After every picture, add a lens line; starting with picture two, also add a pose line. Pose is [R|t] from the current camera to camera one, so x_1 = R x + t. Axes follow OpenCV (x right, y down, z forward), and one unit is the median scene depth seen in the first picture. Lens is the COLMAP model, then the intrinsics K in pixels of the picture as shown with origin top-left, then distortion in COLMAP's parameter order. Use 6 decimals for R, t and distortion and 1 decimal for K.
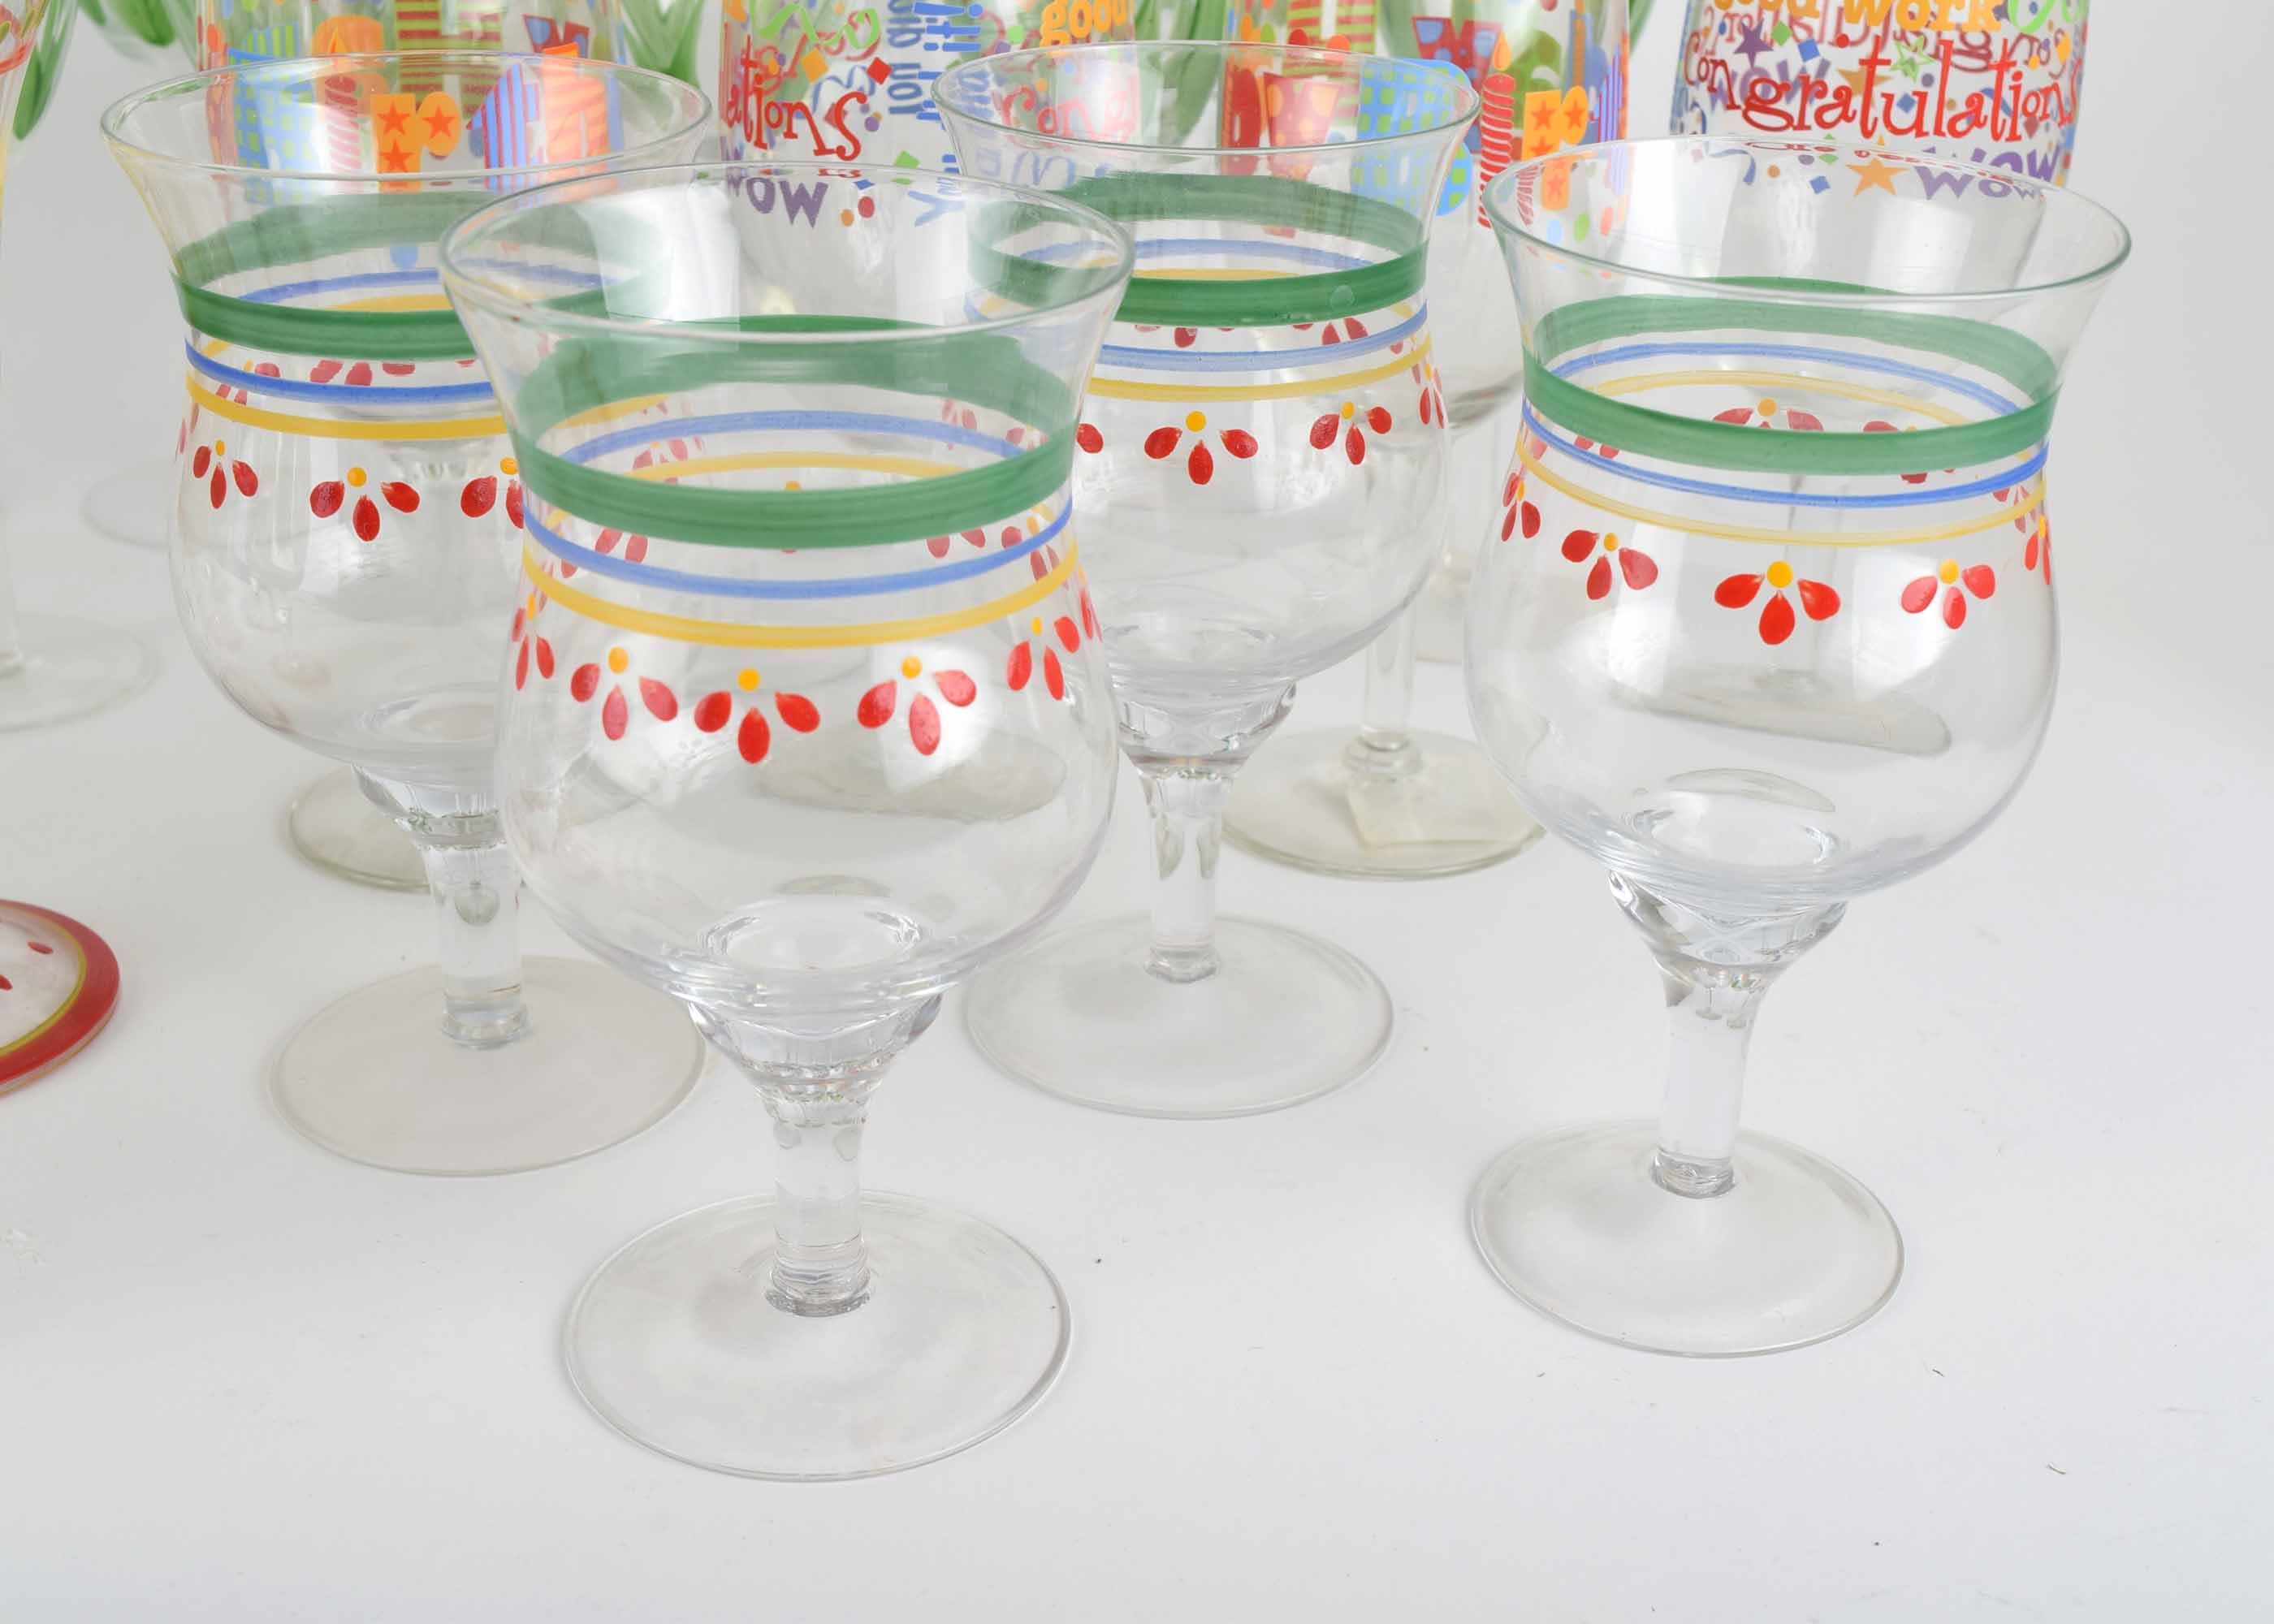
lens RADIAL K [[3028.9, 0, 1126.0], [0, 3028.9, 809.2], [0, 0, 1]] dist [-0.045284, 0.000000]
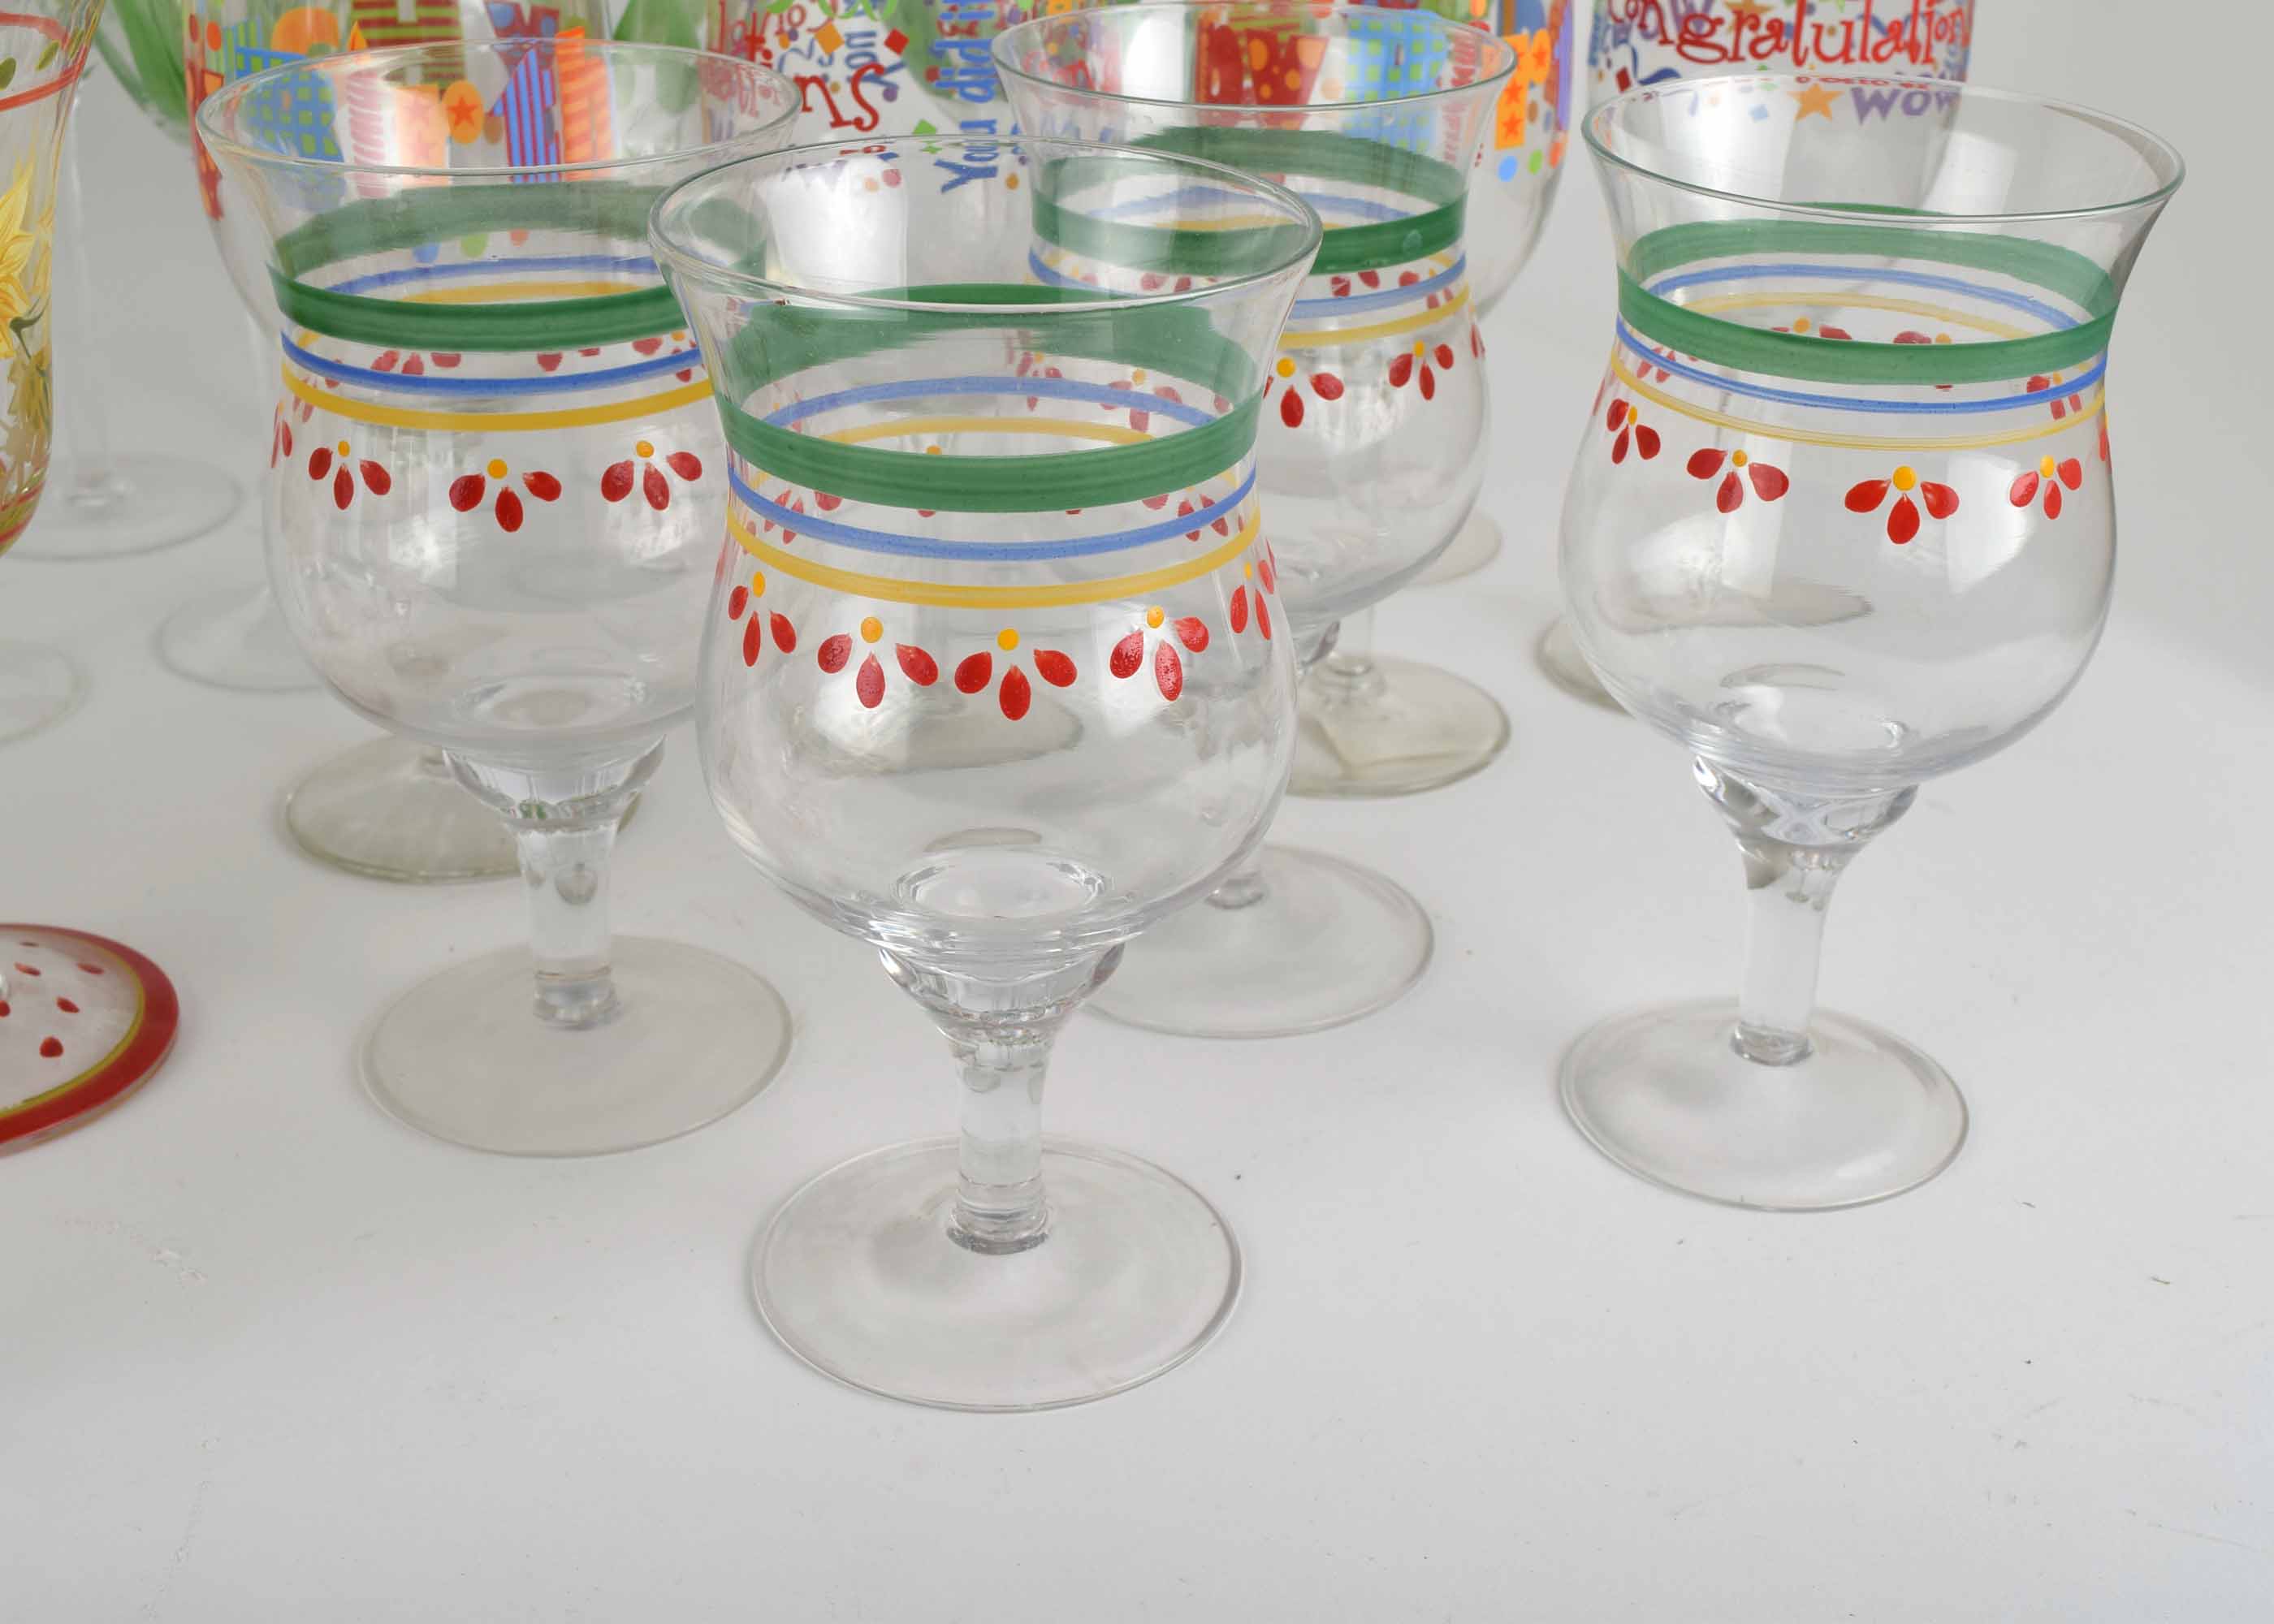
lens RADIAL K [[3028.9, 0, 1131.0], [0, 3028.9, 816.8], [0, 0, 1]] dist [-0.045284, 0.000000]
pose [[0.987266, -0.076544, 0.139454, -0.186720], [0.073531, 0.996937, 0.026640, -0.005293], [-0.141066, -0.016046, 0.989870, -0.028248]]
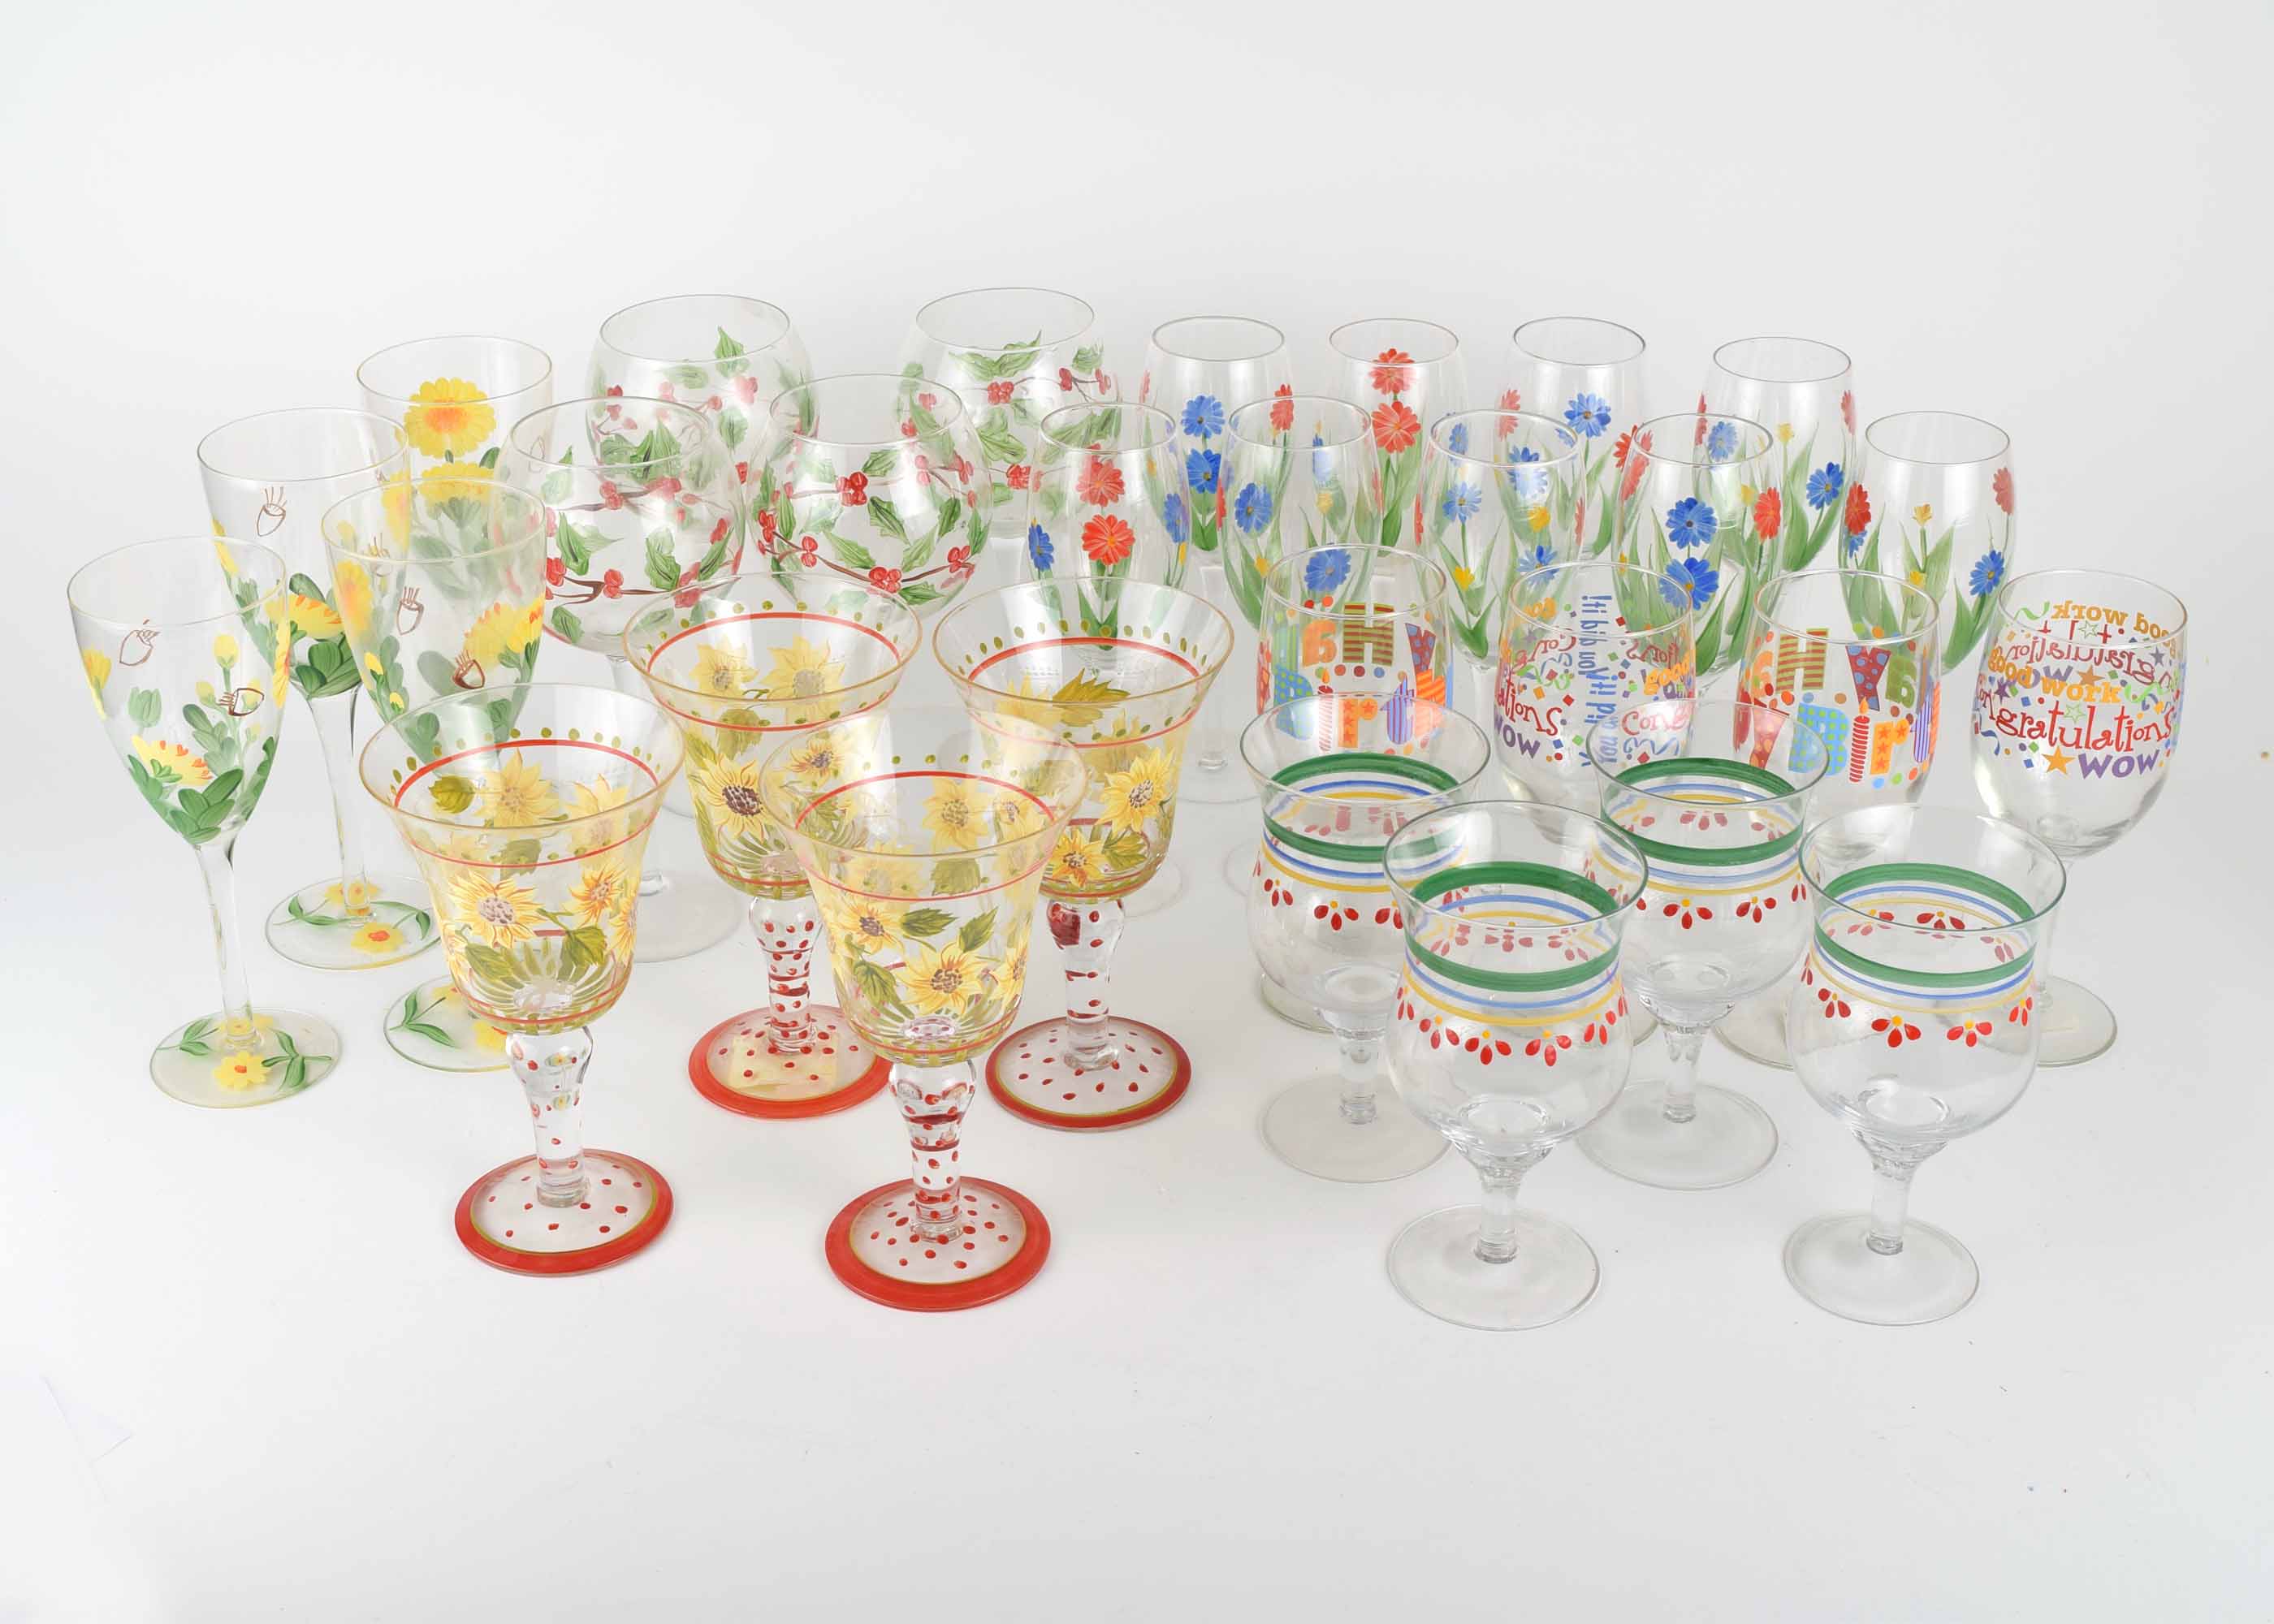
lens RADIAL K [[3028.9, 0, 1136.8], [0, 3028.9, 818.3], [0, 0, 1]] dist [-0.045284, 0.000000]
pose [[0.969251, 0.084110, -0.231253, 0.146260], [-0.072691, 0.995697, 0.057476, -0.295864], [0.235092, -0.038898, 0.971194, -1.361158]]
